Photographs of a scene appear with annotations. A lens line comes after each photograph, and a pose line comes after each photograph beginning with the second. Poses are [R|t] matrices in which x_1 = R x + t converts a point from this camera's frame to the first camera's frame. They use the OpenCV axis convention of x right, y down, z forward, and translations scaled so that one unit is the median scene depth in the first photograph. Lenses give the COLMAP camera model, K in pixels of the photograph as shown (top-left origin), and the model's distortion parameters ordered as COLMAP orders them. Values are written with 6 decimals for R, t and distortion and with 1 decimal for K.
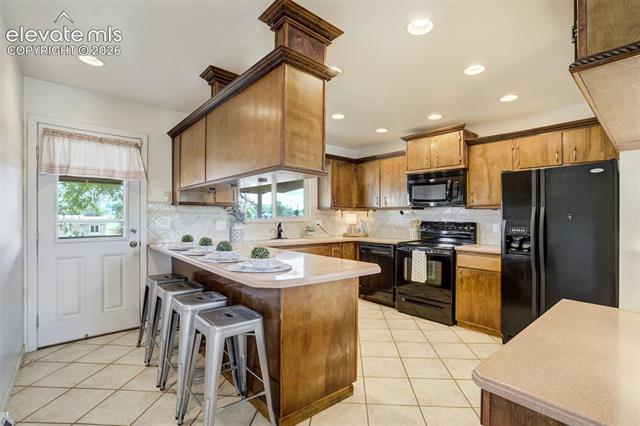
lens RADIAL K [[295.1, 0, 317.0], [0, 295.1, 217.1], [0, 0, 1]] dist [-0.016261, 0.000848]
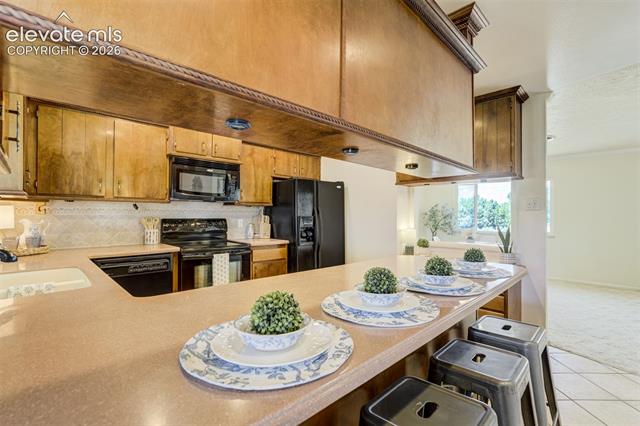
lens RADIAL K [[295.1, 0, 317.1], [0, 295.1, 212.4], [0, 0, 1]] dist [-0.016261, 0.000848]
pose [[-0.062569, -0.005632, 0.998025, -0.500996], [-0.006842, 0.999963, 0.005214, -0.009411], [-0.998017, -0.006503, -0.062605, 0.771328]]
